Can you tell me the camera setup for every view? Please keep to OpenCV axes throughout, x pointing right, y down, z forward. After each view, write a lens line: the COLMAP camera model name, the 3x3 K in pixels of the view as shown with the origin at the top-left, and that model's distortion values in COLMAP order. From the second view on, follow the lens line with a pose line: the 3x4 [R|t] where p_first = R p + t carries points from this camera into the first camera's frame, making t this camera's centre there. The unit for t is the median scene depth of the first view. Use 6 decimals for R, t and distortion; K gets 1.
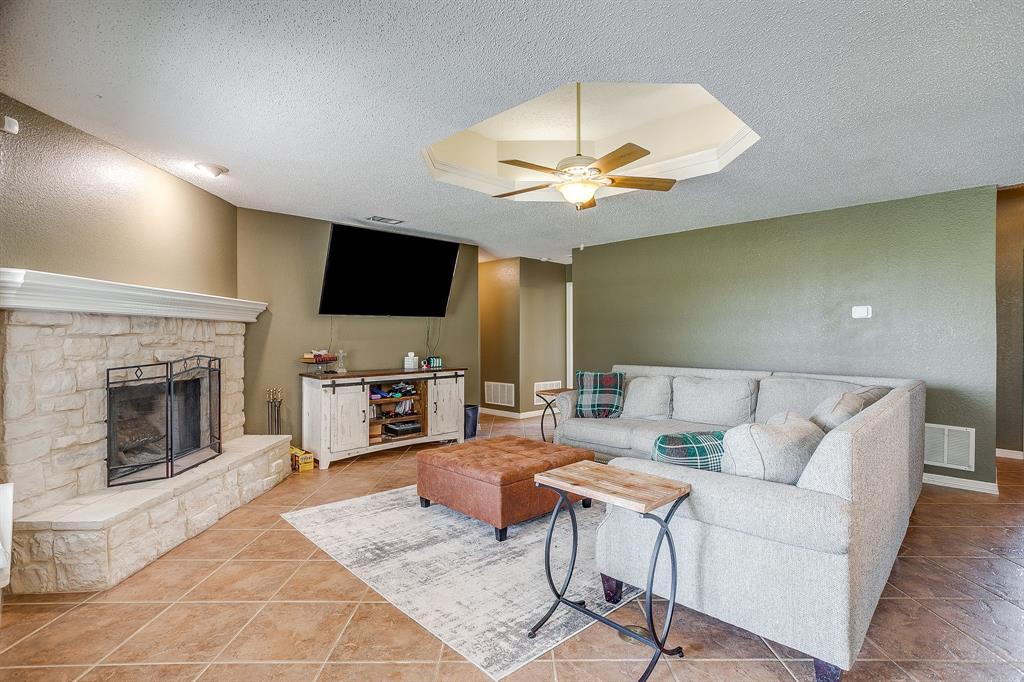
lens RADIAL K [[498.2, 0, 519.5], [0, 498.2, 338.9], [0, 0, 1]] dist [-0.051272, 0.024806]
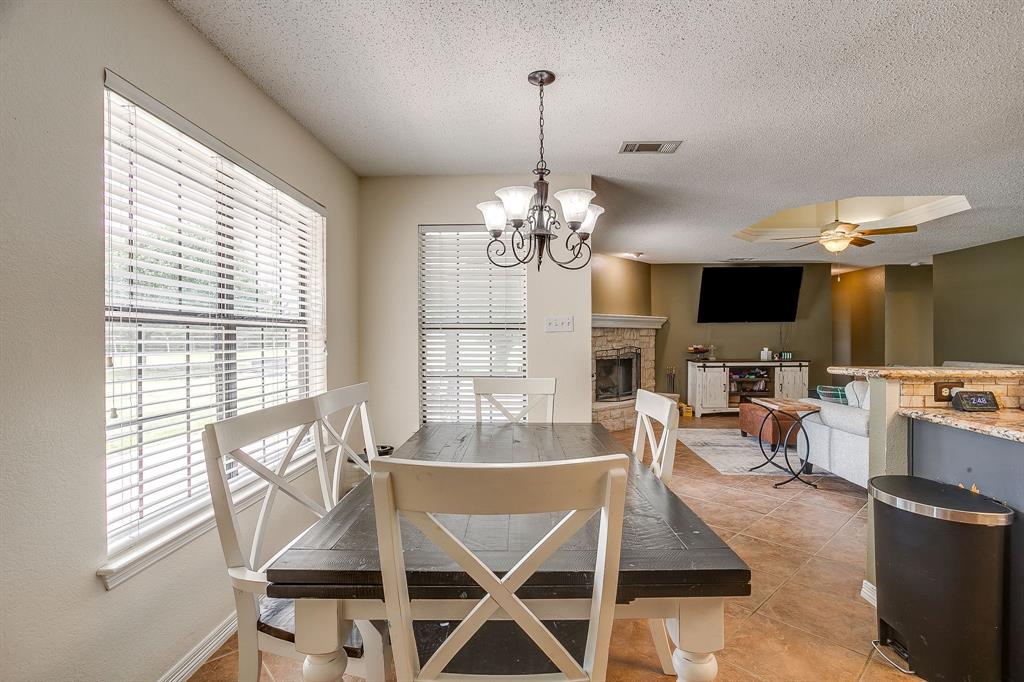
lens RADIAL K [[498.2, 0, 510.8], [0, 498.2, 335.6], [0, 0, 1]] dist [-0.051272, 0.024806]
pose [[0.662364, -0.003633, -0.749173, 0.494989], [-0.000942, 0.999983, -0.005682, 0.001858], [0.749181, 0.004469, 0.662350, -0.654001]]
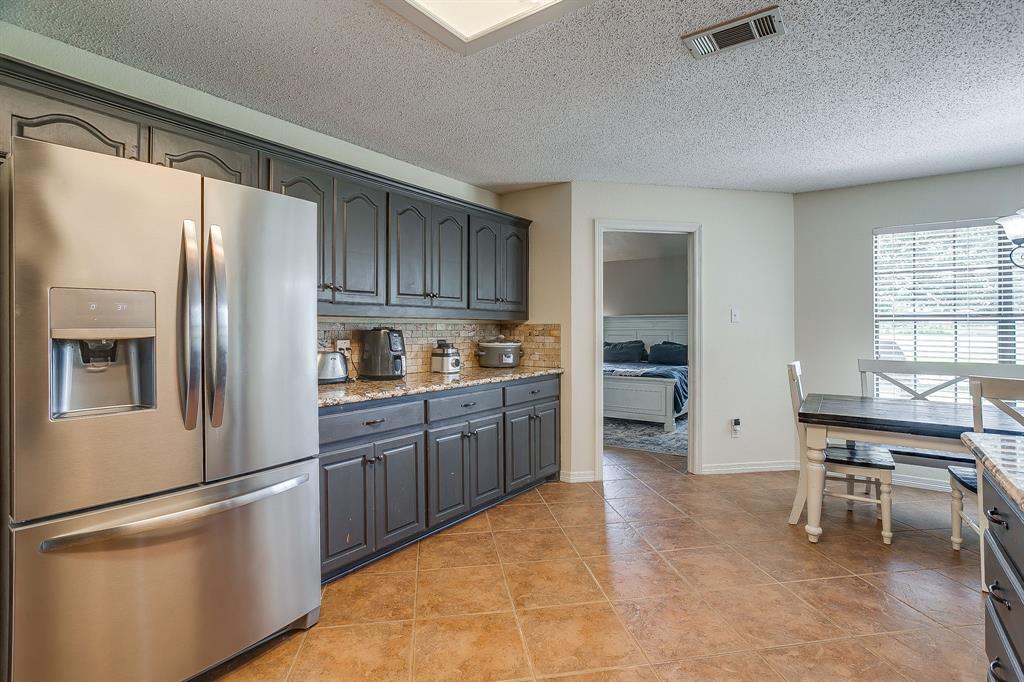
lens RADIAL K [[498.2, 0, 515.9], [0, 498.2, 327.3], [0, 0, 1]] dist [-0.051272, 0.024806]
pose [[-0.989188, -0.002756, -0.146627, 0.890907], [-0.002364, 0.999993, -0.002845, 0.004727], [0.146634, -0.002468, -0.989188, 0.251328]]
